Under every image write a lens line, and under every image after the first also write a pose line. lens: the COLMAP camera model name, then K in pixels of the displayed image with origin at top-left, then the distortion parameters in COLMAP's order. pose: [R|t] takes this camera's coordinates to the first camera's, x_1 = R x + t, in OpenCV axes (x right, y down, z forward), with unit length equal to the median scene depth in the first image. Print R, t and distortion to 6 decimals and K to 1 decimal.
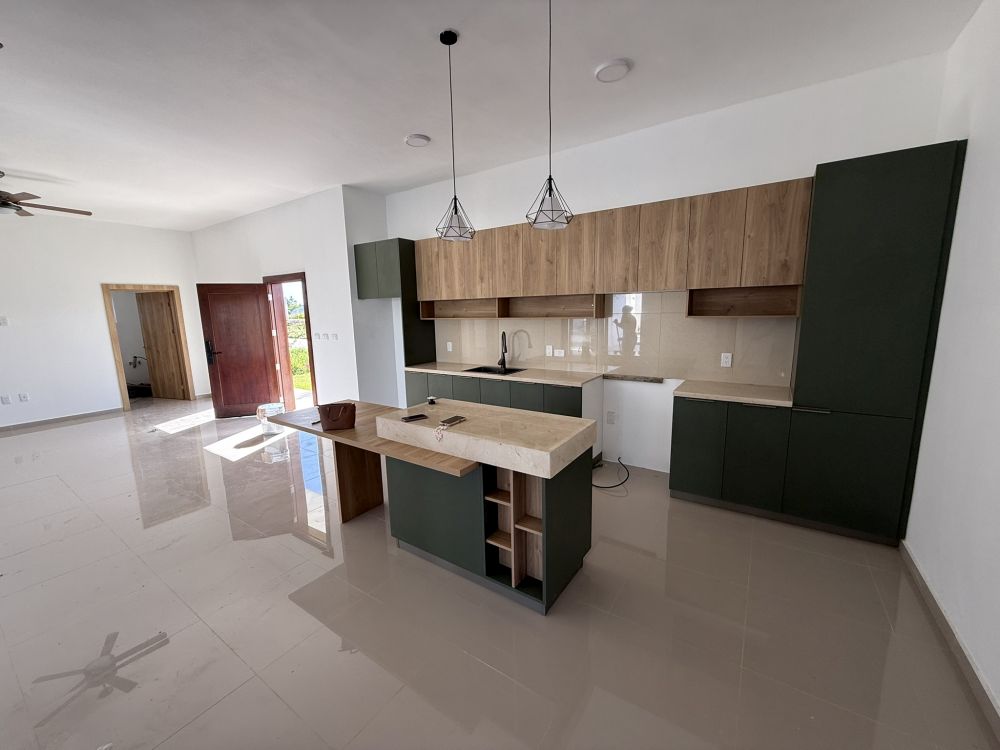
lens RADIAL K [[397.4, 0, 498.3], [0, 397.4, 374.9], [0, 0, 1]] dist [0.002331, -0.000269]
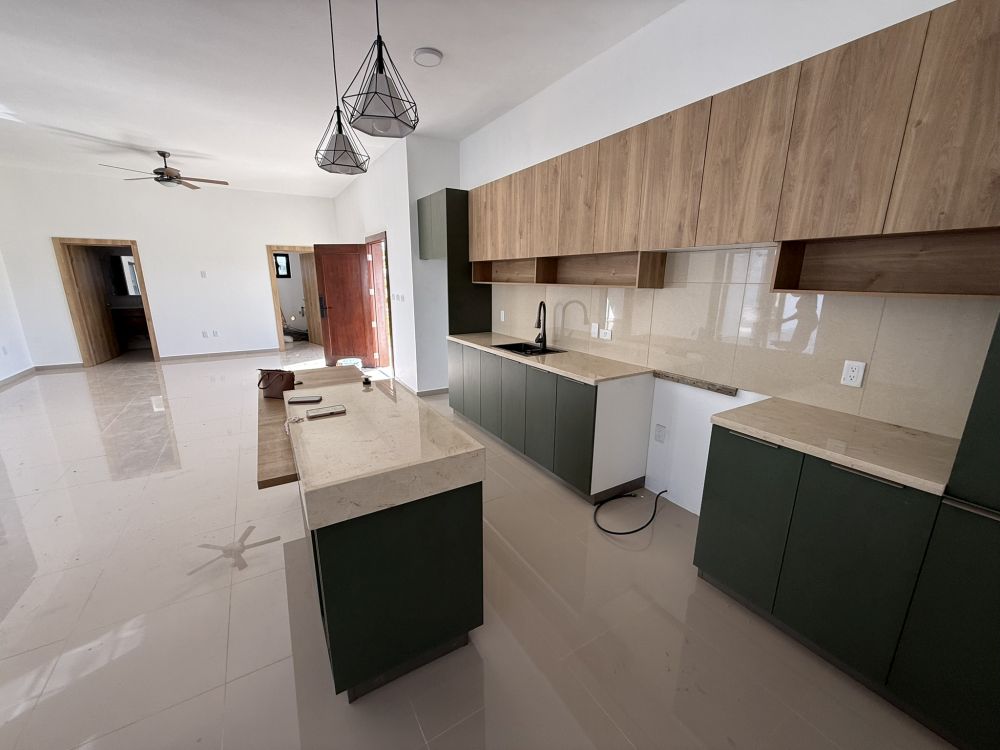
lens RADIAL K [[397.4, 0, 500.1], [0, 397.4, 375.9], [0, 0, 1]] dist [0.002331, -0.000269]
pose [[0.904462, 0.126752, -0.407287, 0.316168], [-0.091157, 0.990208, 0.105730, -0.042337], [0.416700, -0.058502, 0.907160, 0.264435]]
